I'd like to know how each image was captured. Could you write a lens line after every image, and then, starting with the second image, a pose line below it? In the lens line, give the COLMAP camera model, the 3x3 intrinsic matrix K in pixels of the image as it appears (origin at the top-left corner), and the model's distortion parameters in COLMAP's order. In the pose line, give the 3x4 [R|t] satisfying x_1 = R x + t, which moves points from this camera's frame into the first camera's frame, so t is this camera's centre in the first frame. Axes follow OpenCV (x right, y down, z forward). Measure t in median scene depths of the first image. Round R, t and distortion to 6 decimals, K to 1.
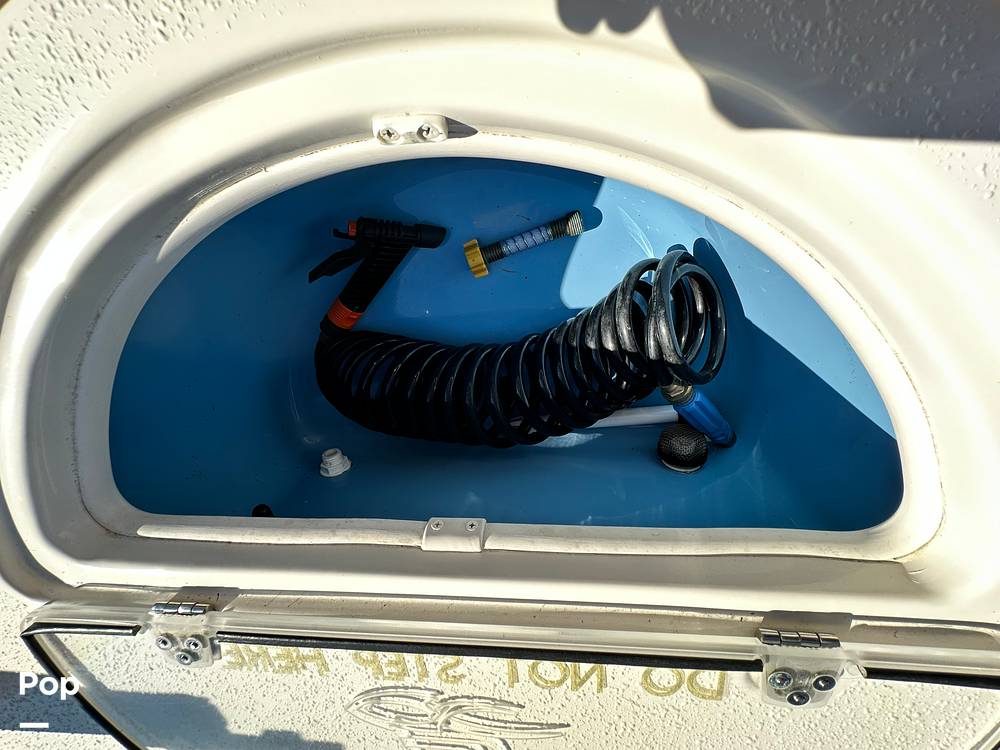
lens RADIAL K [[404.3, 0, 497.9], [0, 404.3, 373.9], [0, 0, 1]] dist [0.001158, 0.000796]
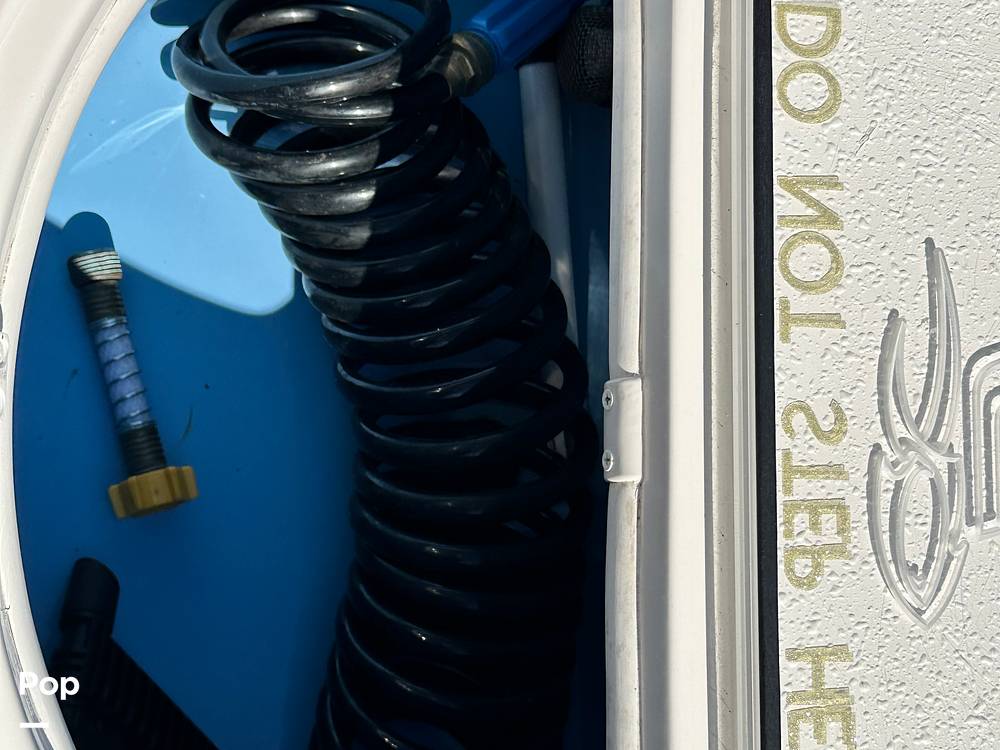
lens RADIAL K [[1580.7, 0, 500.0], [0, 1580.7, 375.0], [0, 0, 1]] dist [0.119758, 0.003084]
pose [[0.040984, -0.975878, 0.214435, -0.359090], [0.996962, 0.025713, -0.073528, 0.265821], [0.066240, 0.216797, 0.973967, -0.848165]]
